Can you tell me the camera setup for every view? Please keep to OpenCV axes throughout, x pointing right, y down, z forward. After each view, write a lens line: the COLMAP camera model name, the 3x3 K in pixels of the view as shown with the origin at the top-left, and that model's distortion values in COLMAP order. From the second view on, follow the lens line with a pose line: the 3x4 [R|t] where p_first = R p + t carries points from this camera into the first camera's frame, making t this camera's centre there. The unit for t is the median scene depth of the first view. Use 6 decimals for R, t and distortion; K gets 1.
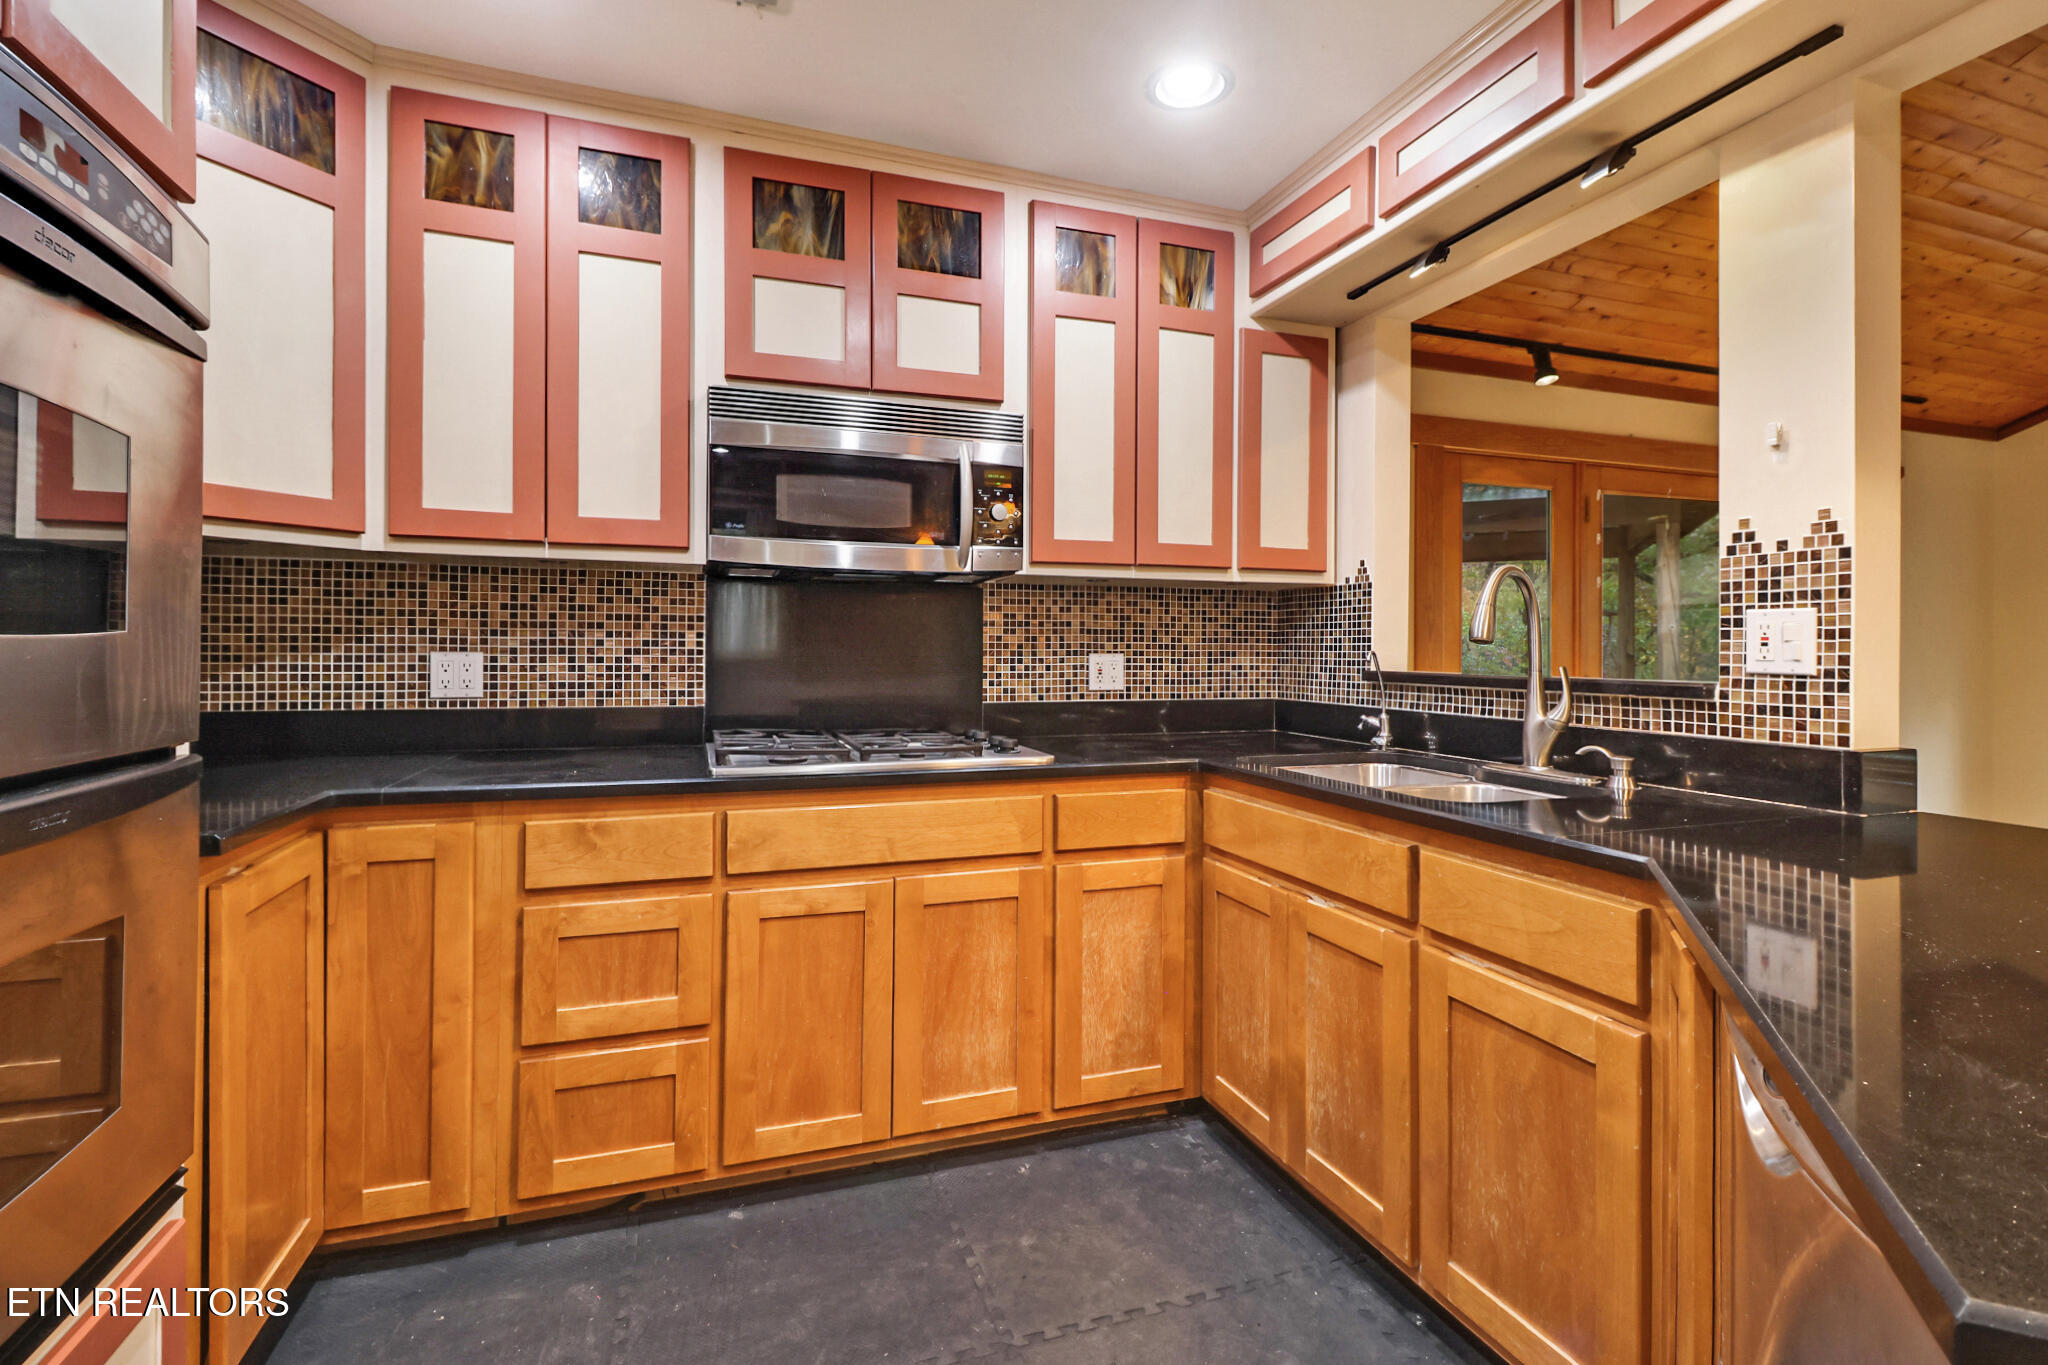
lens RADIAL K [[961.1, 0, 1018.3], [0, 961.1, 650.0], [0, 0, 1]] dist [0.003508, -0.011299]
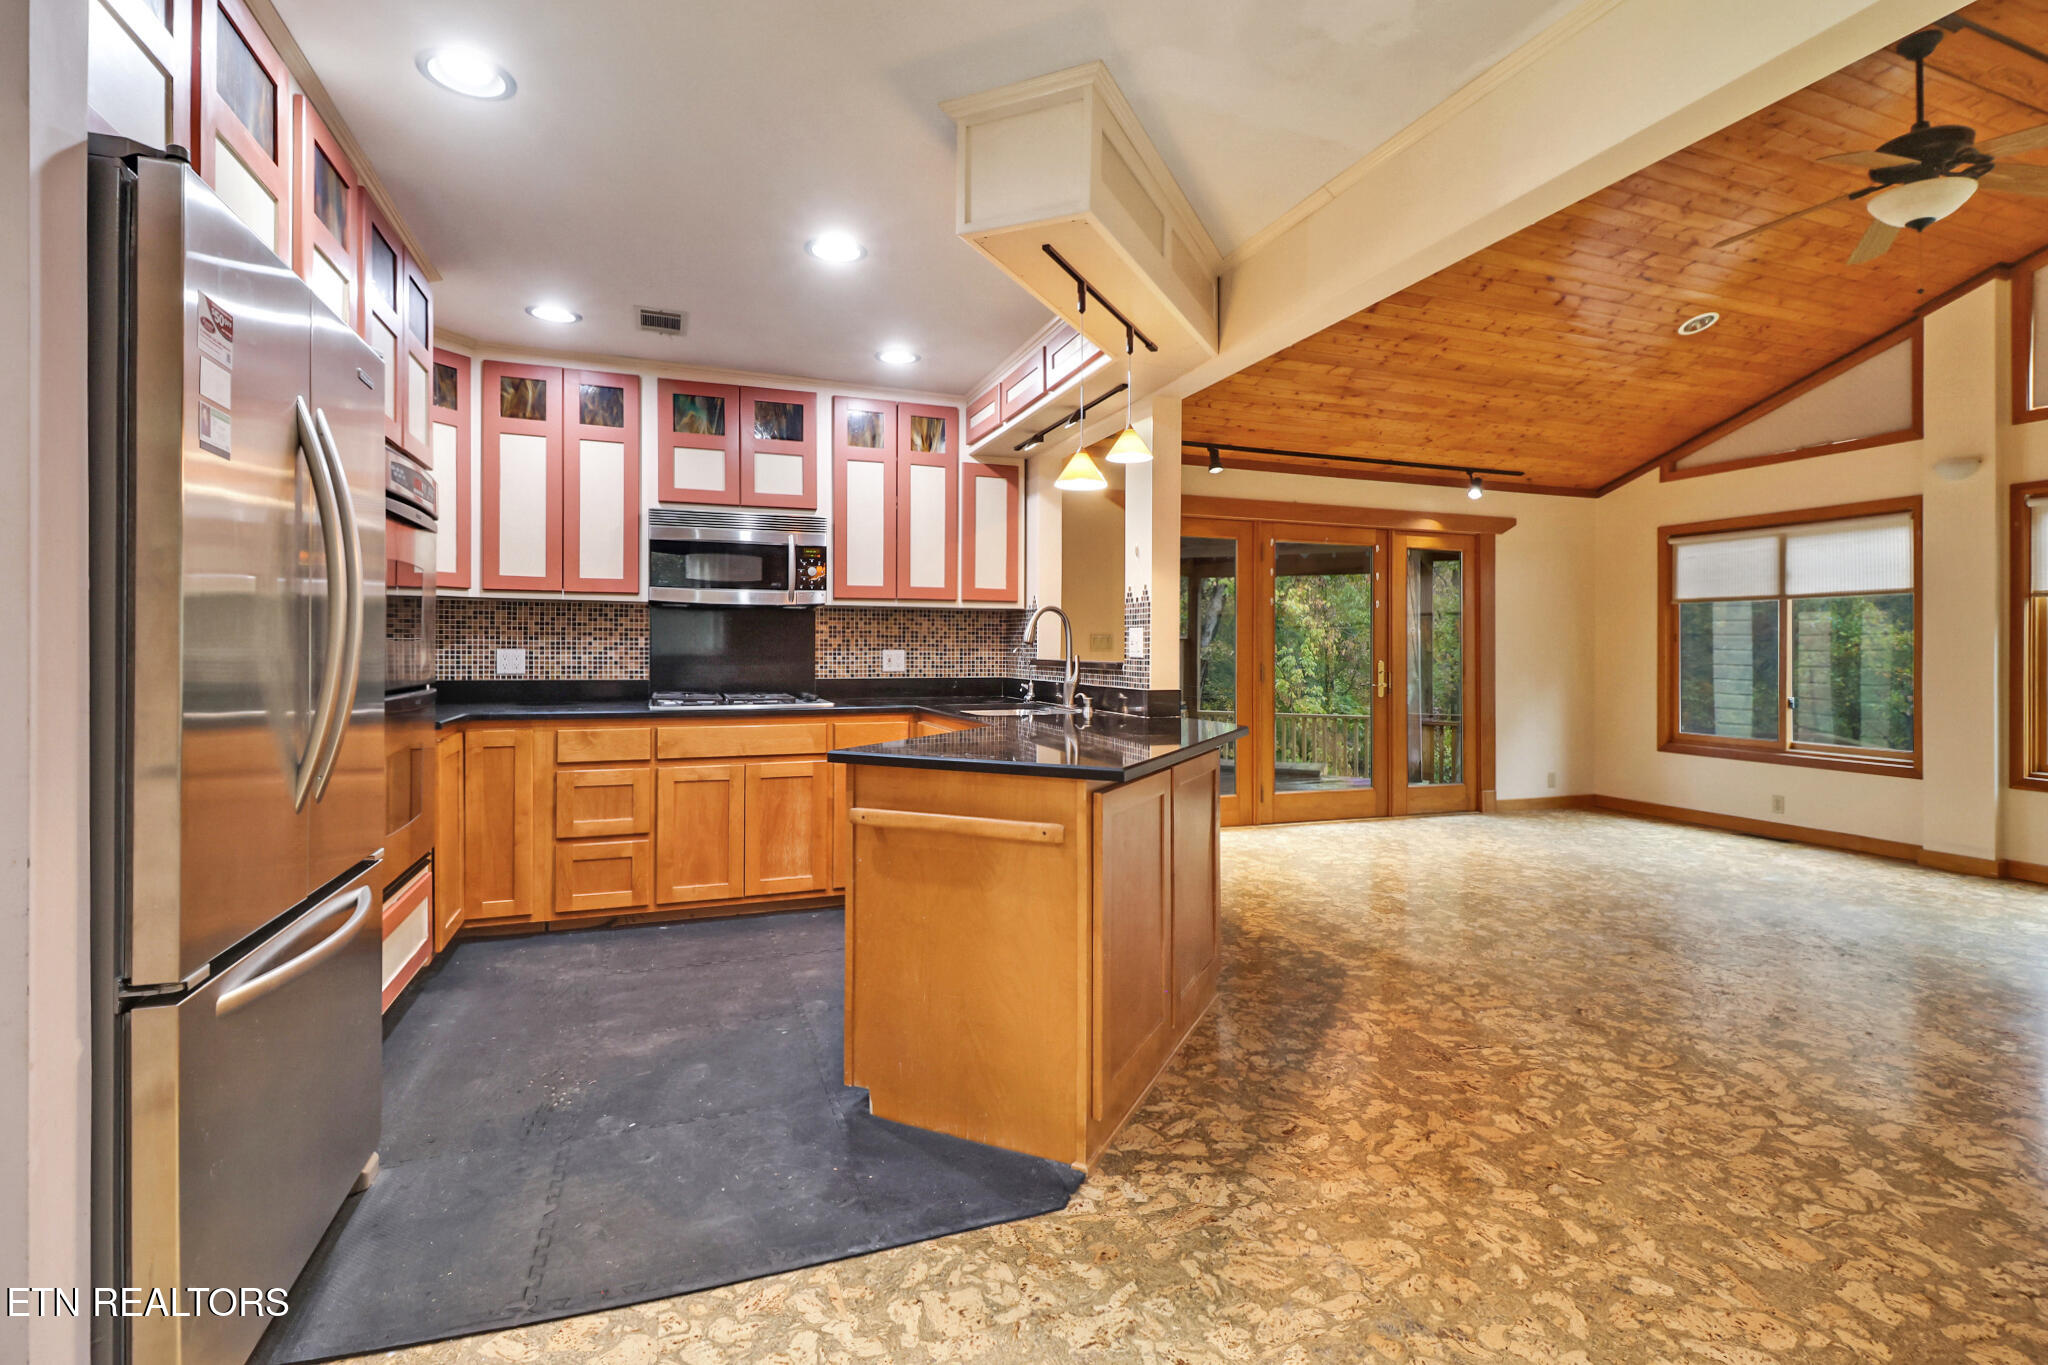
lens RADIAL K [[961.1, 0, 1022.3], [0, 961.1, 656.1], [0, 0, 1]] dist [0.003508, -0.011299]
pose [[0.999469, -0.001616, 0.032549, 0.370064], [0.001381, 0.999973, 0.007265, 0.004137], [-0.032560, -0.007216, 0.999444, -0.969794]]
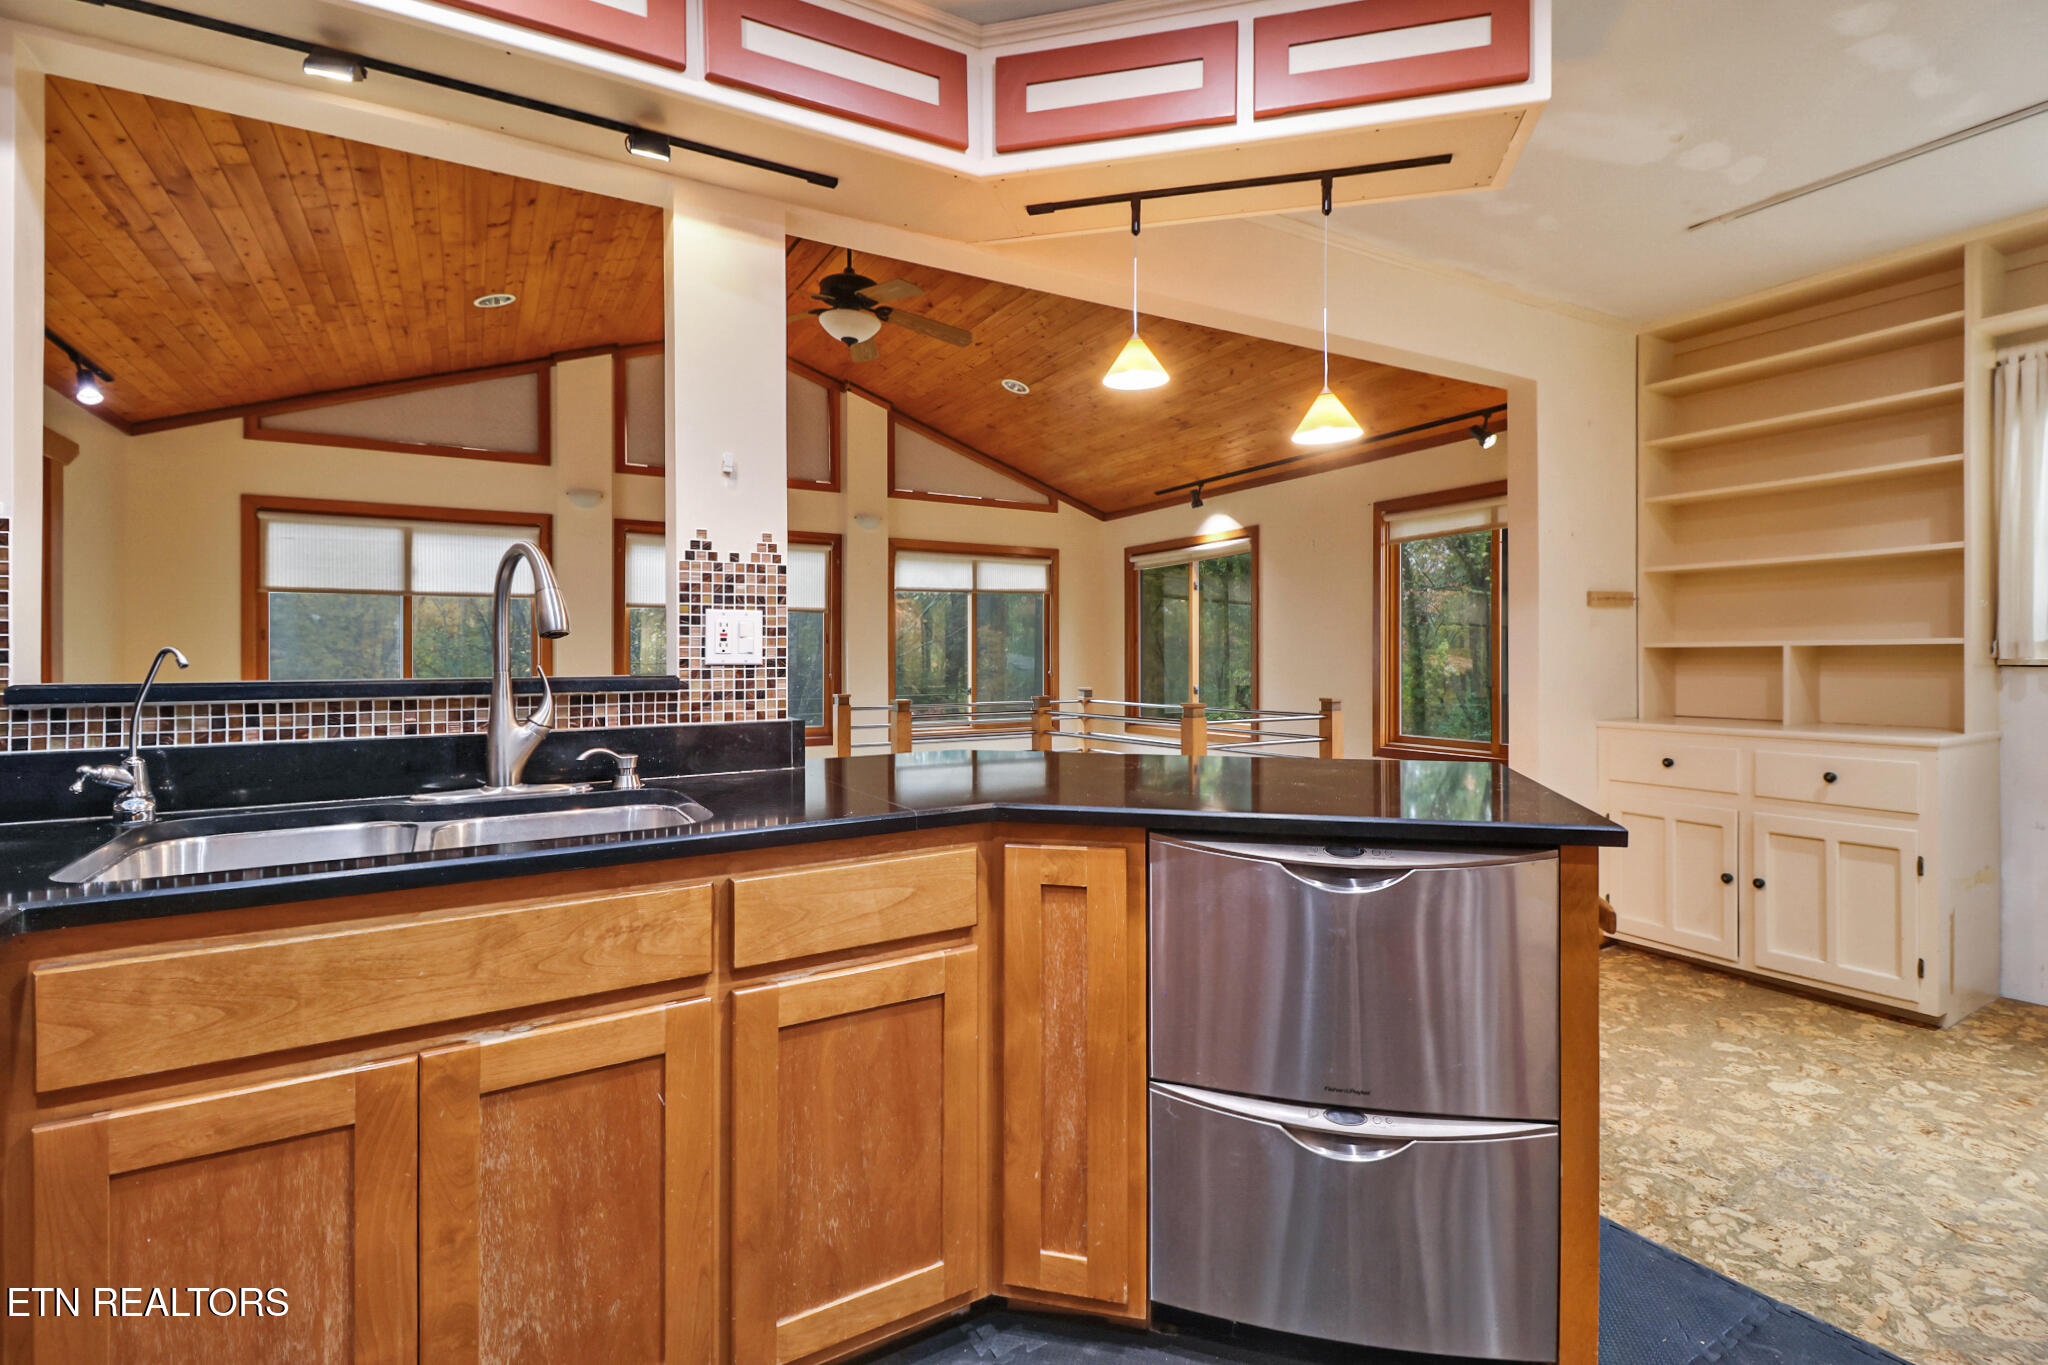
lens RADIAL K [[961.1, 0, 1041.2], [0, 961.1, 636.3], [0, 0, 1]] dist [0.003508, -0.011299]
pose [[-0.242655, 0.007887, 0.970081, -0.369834], [0.002641, 0.999969, -0.007470, -0.000178], [-0.970109, 0.000749, -0.242668, 0.739991]]
